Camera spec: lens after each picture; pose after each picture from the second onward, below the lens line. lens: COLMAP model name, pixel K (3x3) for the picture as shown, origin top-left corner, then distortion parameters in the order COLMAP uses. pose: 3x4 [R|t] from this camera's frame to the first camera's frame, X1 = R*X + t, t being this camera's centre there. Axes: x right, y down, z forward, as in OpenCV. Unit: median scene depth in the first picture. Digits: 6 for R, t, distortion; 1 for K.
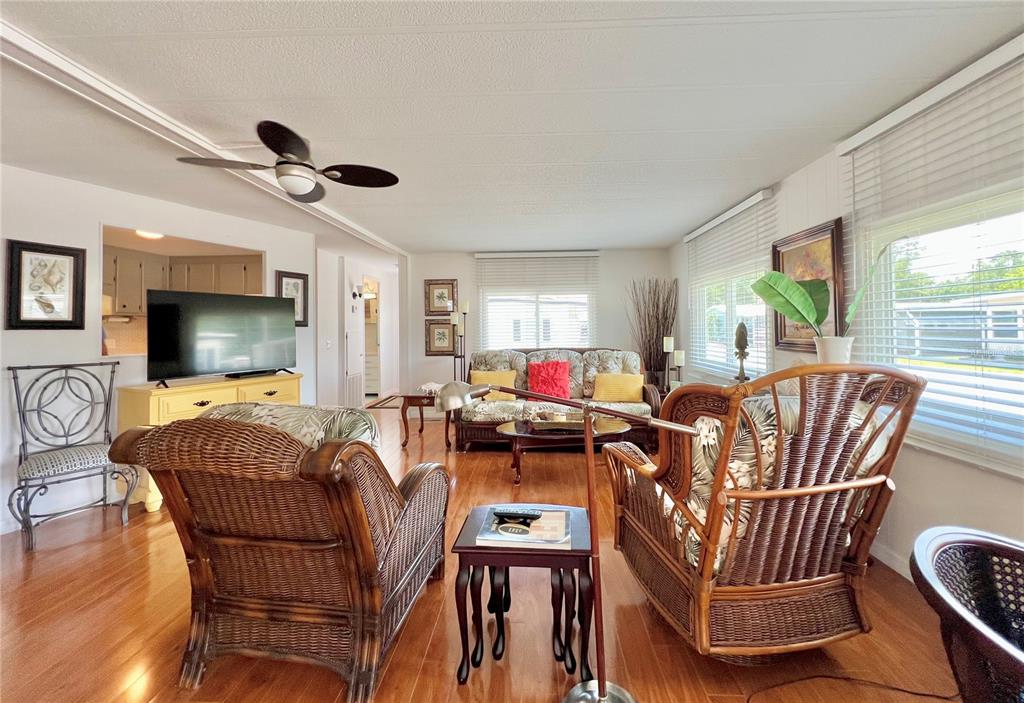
lens RADIAL K [[425.7, 0, 522.7], [0, 425.7, 321.8], [0, 0, 1]] dist [0.000724, 0.000114]
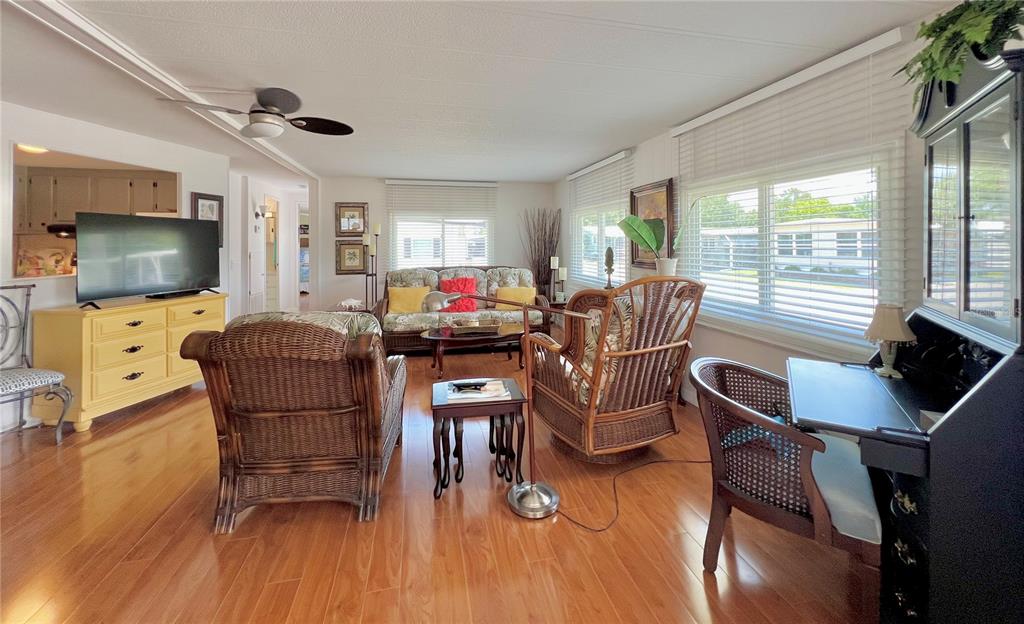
lens RADIAL K [[415.6, 0, 515.0], [0, 415.6, 244.1], [0, 0, 1]] dist [0.003414, 0.000681]
pose [[0.965960, 0.006151, 0.258618, -0.132778], [-0.009145, 0.999904, 0.010376, -0.020760], [-0.258529, -0.012388, 0.965924, -0.223209]]
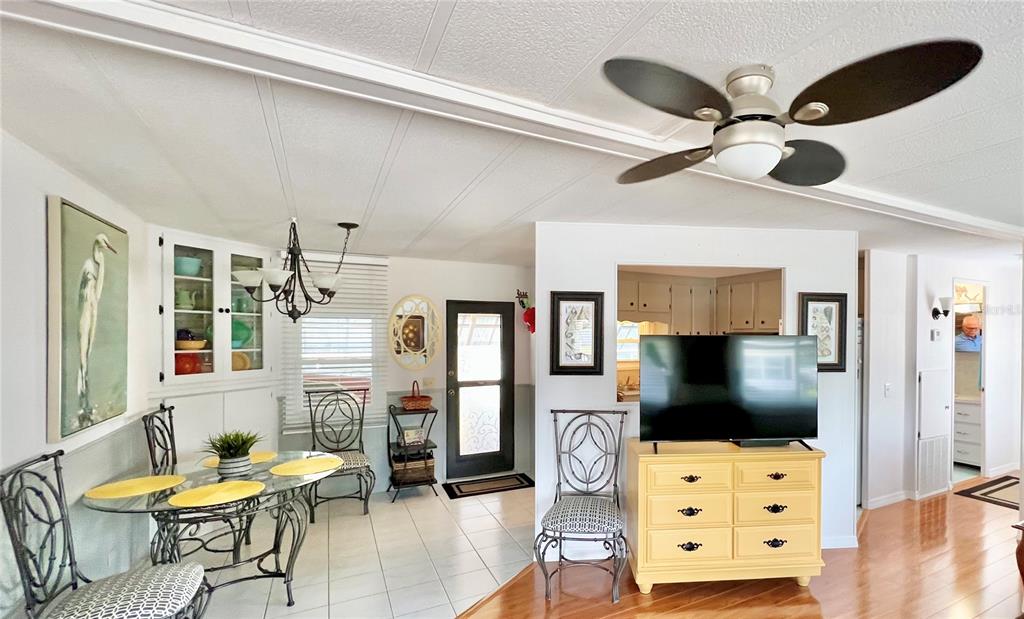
lens RADIAL K [[483.7, 0, 601.0], [0, 483.7, 338.6], [0, 0, 1]] dist [0.002643, 0.000388]
pose [[0.527988, 0.019711, -0.849023, -0.094251], [0.002230, 0.999695, 0.024595, -0.093134], [0.849249, -0.014879, 0.527783, 0.416145]]
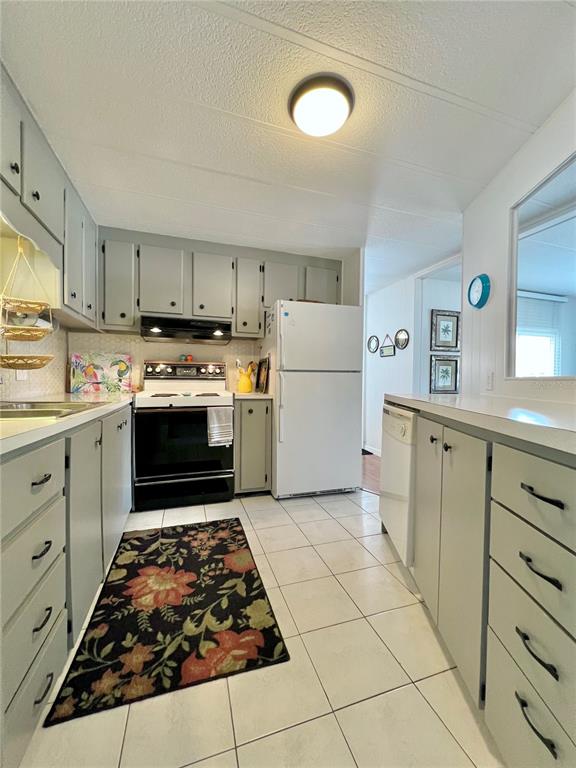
lens RADIAL K [[313.2, 0, 301.4], [0, 313.2, 384.0], [0, 0, 1]] dist [-0.001061, -0.000198]
pose [[0.937276, 0.012098, 0.348379, -1.409564], [-0.022130, 0.999447, 0.024830, 0.090171], [-0.347886, -0.030982, 0.937025, 0.970930]]
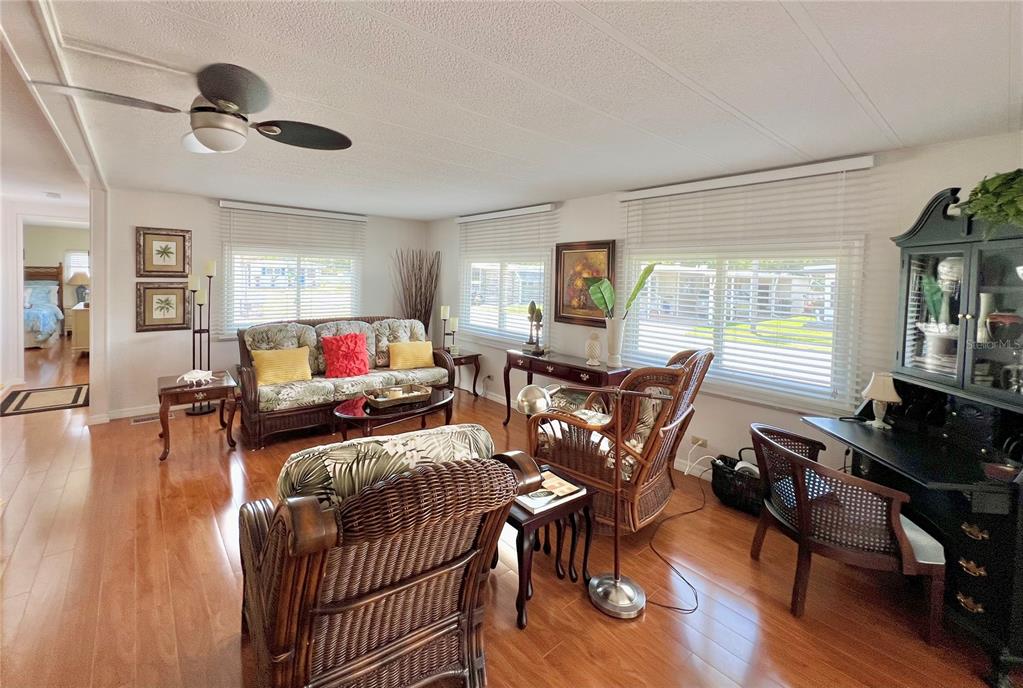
lens RADIAL K [[431.1, 0, 497.1], [0, 431.1, 290.4], [0, 0, 1]] dist [-0.001634, -0.000409]
pose [[0.744999, 0.008187, 0.667015, -0.520960], [-0.041003, 0.998596, 0.033540, -0.081327], [-0.665804, -0.052337, 0.744289, 0.090592]]
